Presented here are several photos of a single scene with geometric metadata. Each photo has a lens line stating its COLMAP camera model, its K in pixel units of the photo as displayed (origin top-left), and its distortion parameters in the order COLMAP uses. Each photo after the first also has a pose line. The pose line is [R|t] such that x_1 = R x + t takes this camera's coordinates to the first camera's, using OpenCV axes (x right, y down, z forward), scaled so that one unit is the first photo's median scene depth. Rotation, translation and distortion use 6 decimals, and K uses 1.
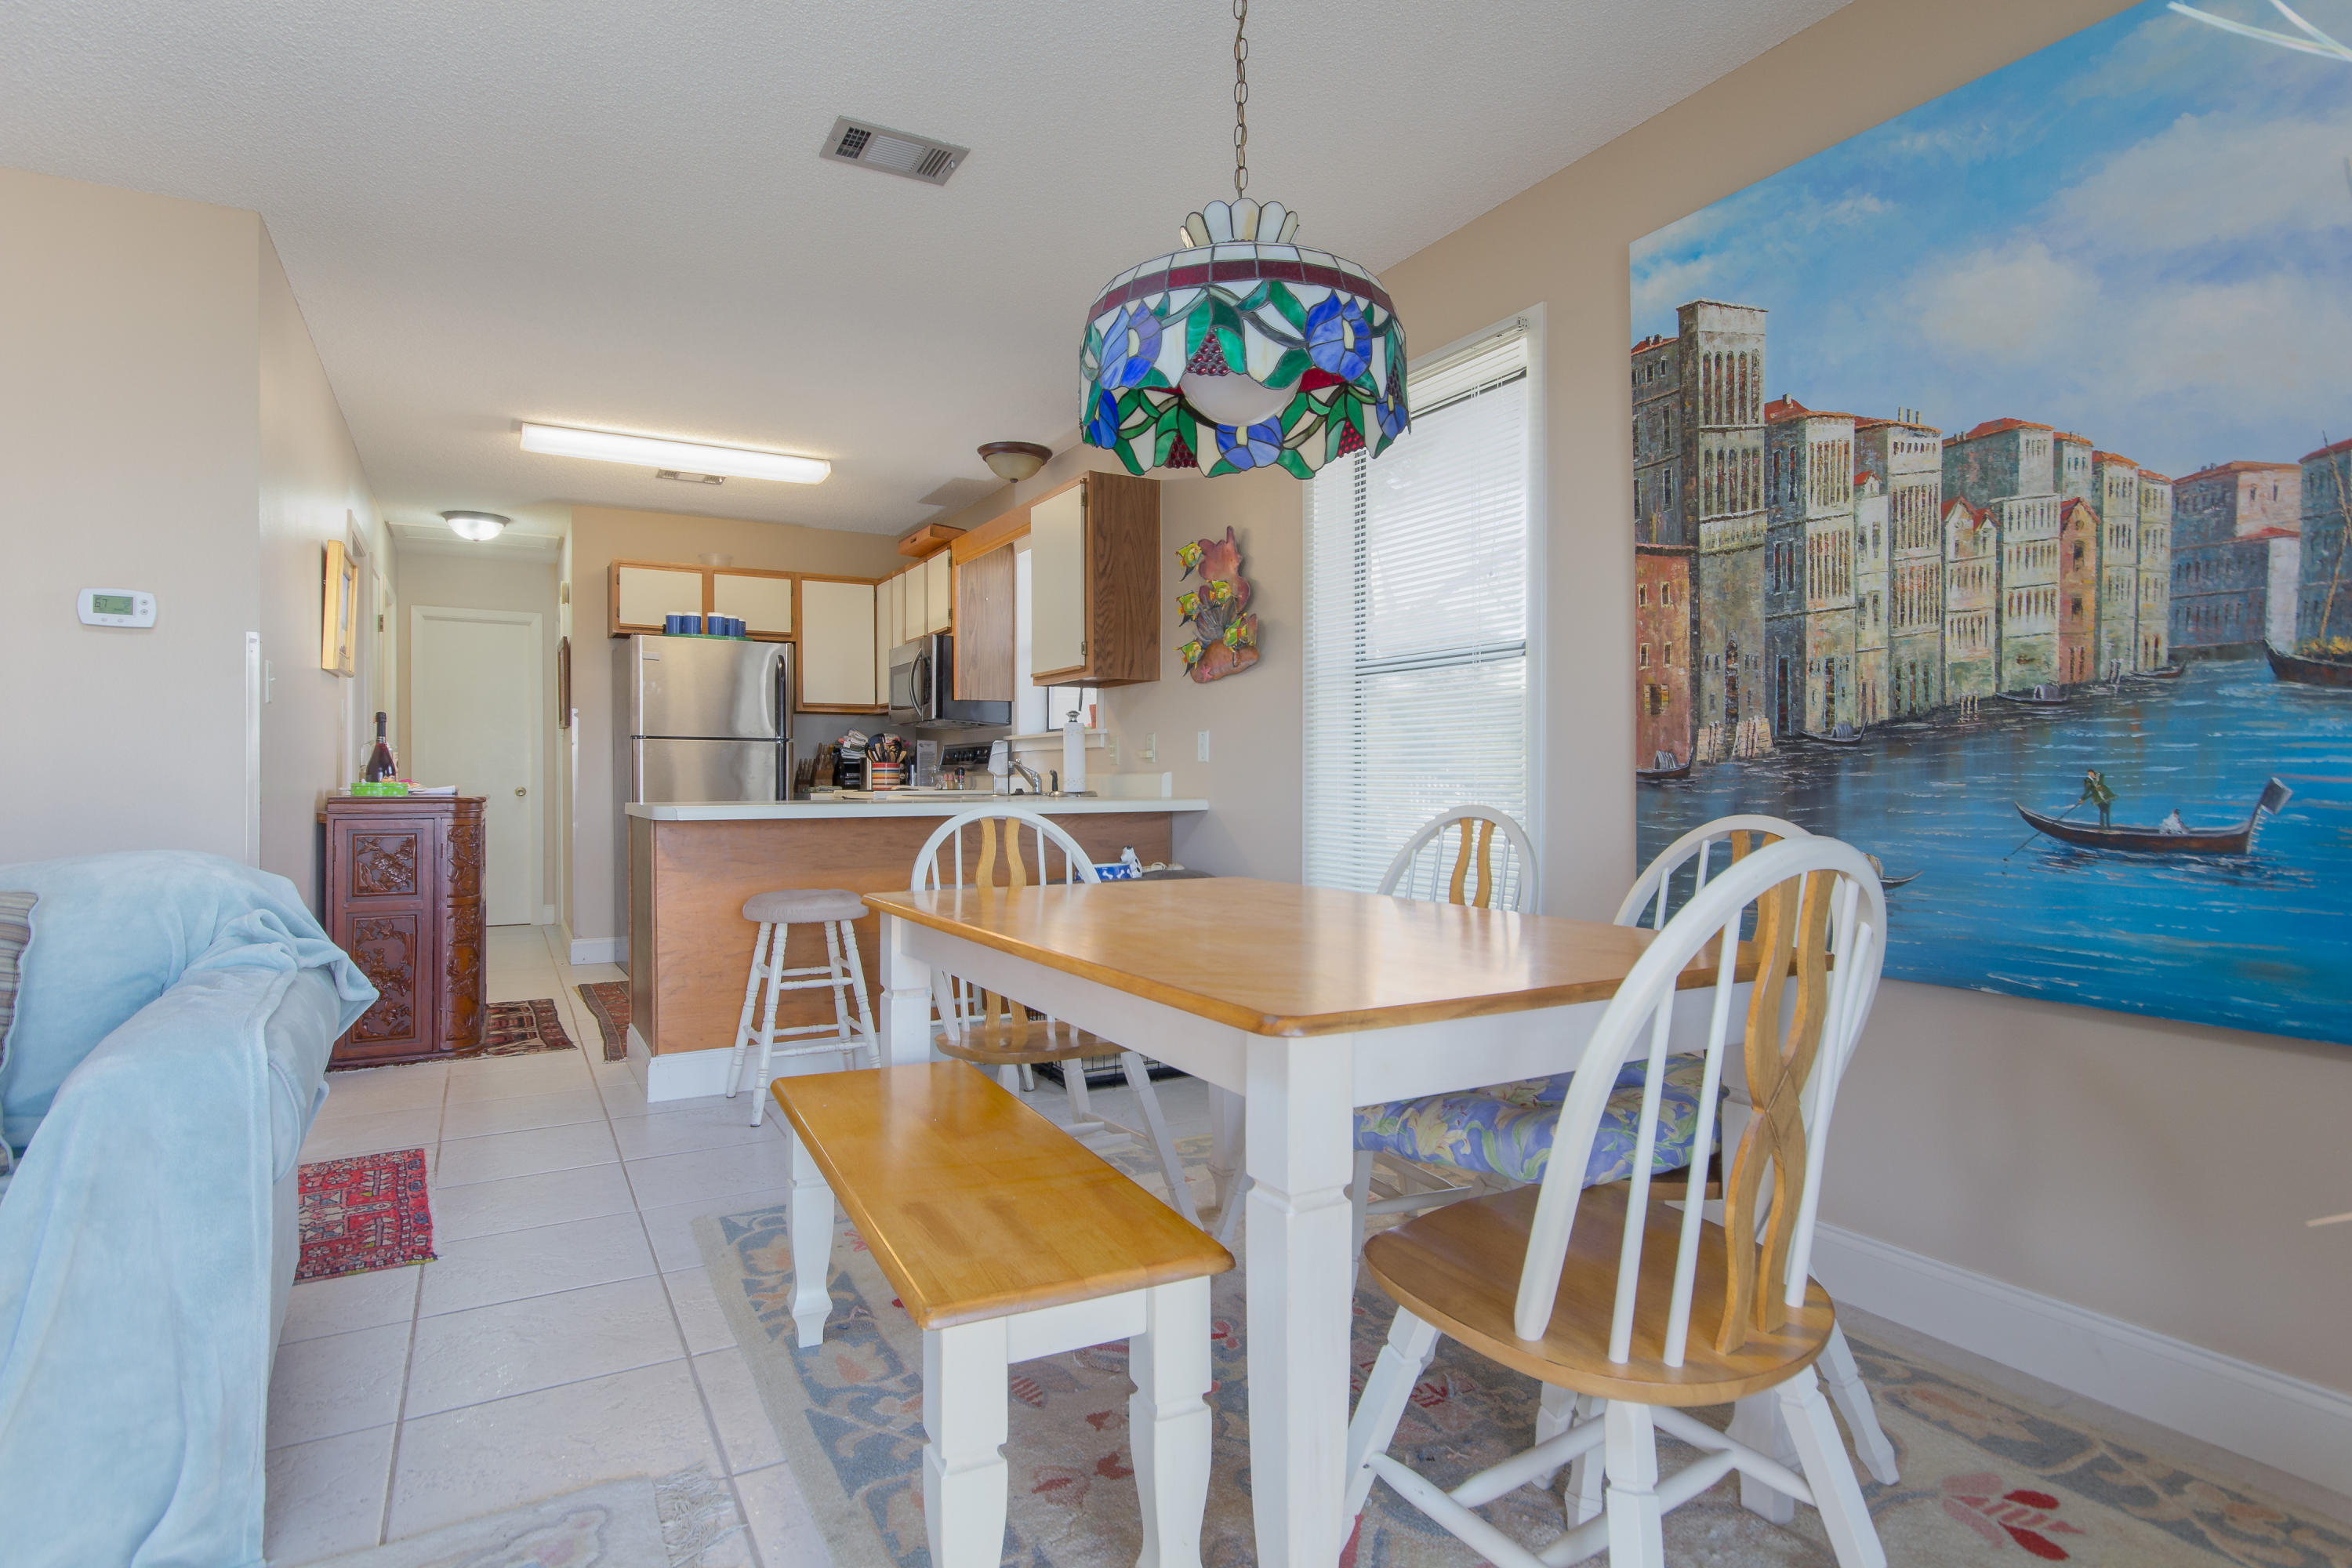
lens RADIAL K [[1168.5, 0, 1160.4], [0, 1168.5, 786.3], [0, 0, 1]] dist [0.001732, 0.000283]
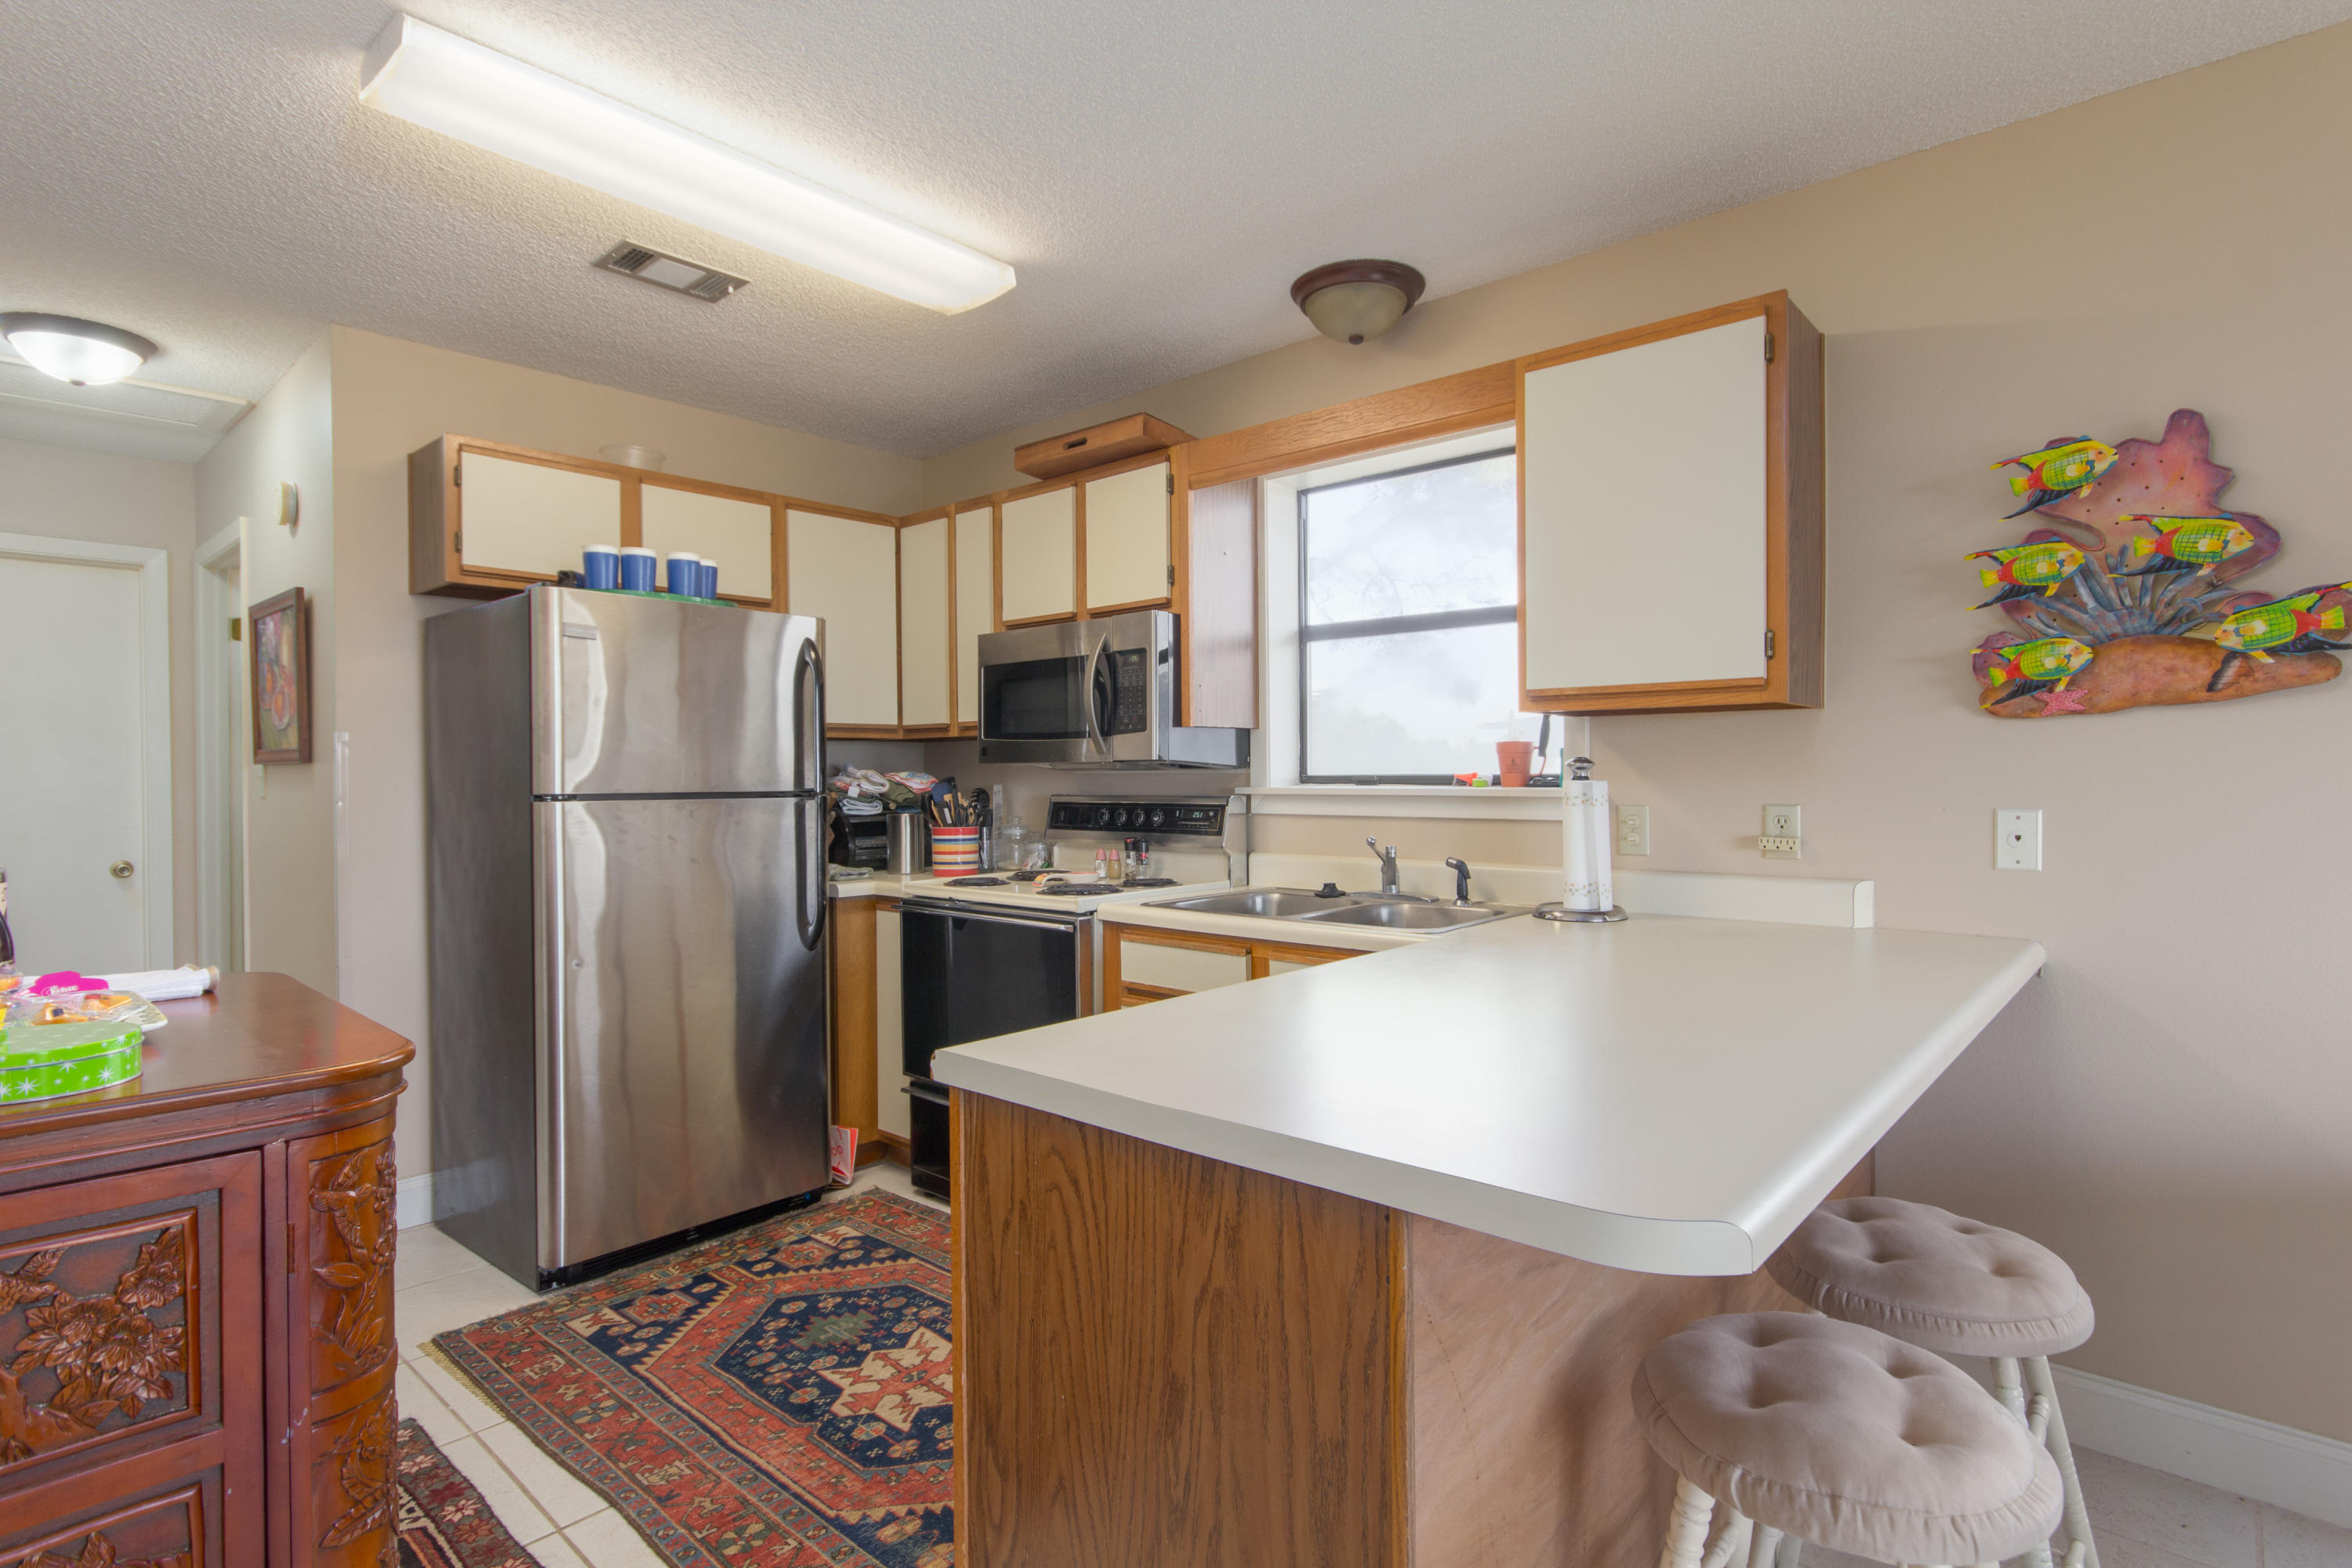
lens RADIAL K [[1168.5, 0, 1187.9], [0, 1168.5, 780.6], [0, 0, 1]] dist [0.001732, 0.000283]
pose [[0.949572, -0.005357, 0.313504, -0.312914], [0.007424, 0.999958, -0.005399, -0.039540], [-0.313462, 0.007454, 0.949572, 0.408836]]
